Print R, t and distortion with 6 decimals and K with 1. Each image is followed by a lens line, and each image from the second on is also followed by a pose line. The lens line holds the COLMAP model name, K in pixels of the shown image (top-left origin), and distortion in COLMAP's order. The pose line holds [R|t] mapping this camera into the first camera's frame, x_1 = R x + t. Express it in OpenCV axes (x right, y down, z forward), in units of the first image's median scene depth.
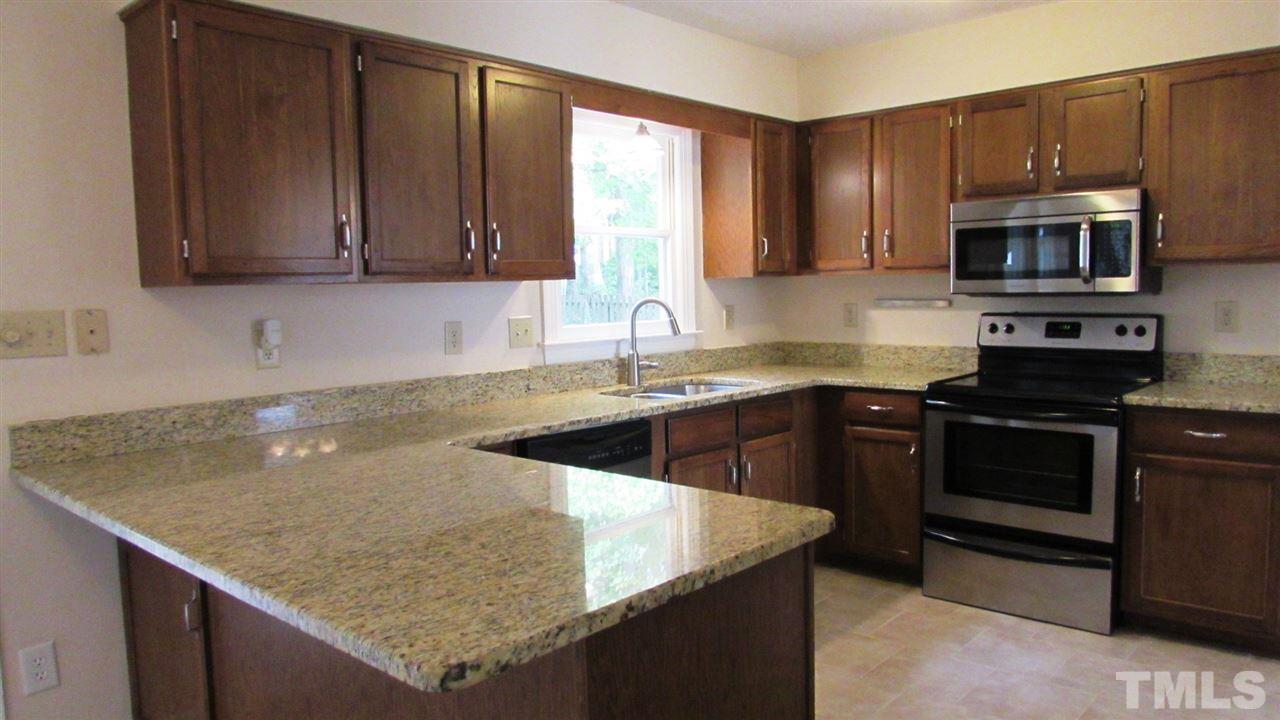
lens RADIAL K [[900.0, 0, 642.6], [0, 900.0, 364.9], [0, 0, 1]] dist [-0.013119, -0.002053]
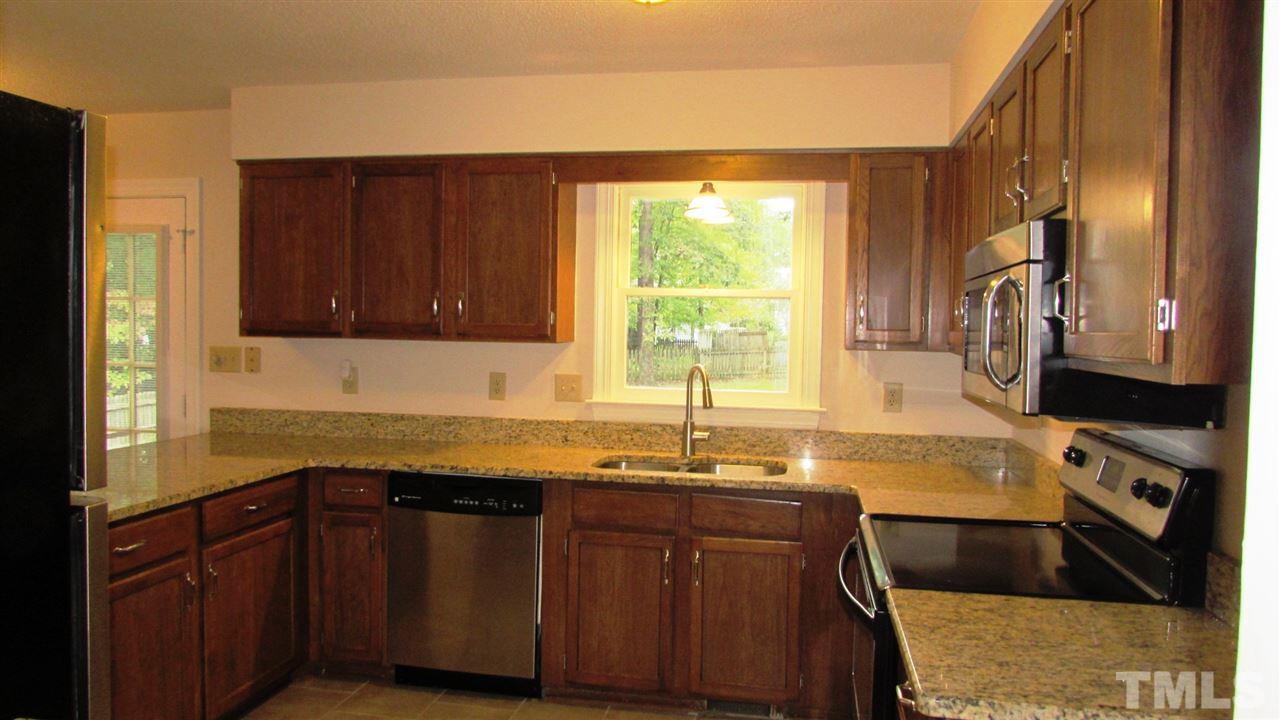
lens RADIAL K [[900.0, 0, 643.2], [0, 900.0, 354.3], [0, 0, 1]] dist [-0.013119, -0.002053]
pose [[0.532299, 0.058387, -0.844540, 0.849786], [-0.105372, 0.994430, 0.002336, -0.090071], [0.839973, 0.087747, 0.535487, 0.493728]]
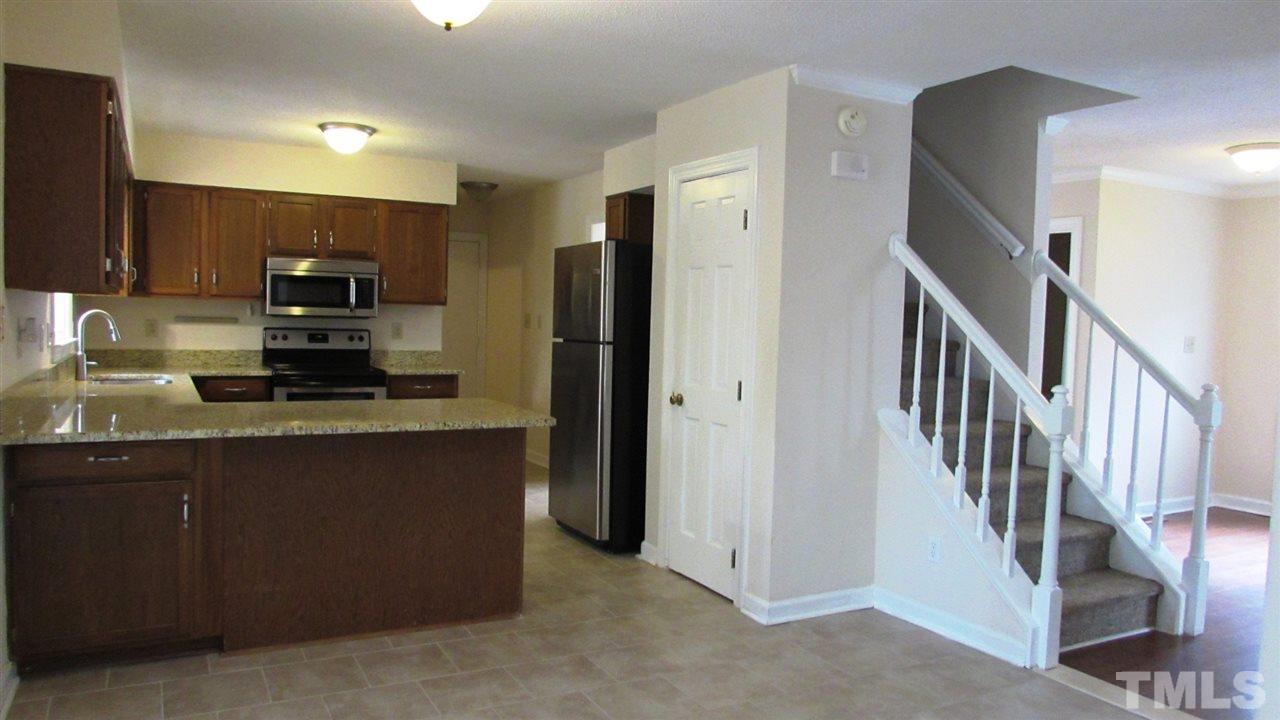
lens RADIAL K [[900.0, 0, 640.6], [0, 900.0, 362.2], [0, 0, 1]] dist [-0.013119, -0.002053]
pose [[0.318458, -0.017496, 0.947775, -0.976194], [0.047713, 0.998858, 0.002407, 0.032505], [-0.946735, 0.044454, 0.318930, -0.118230]]
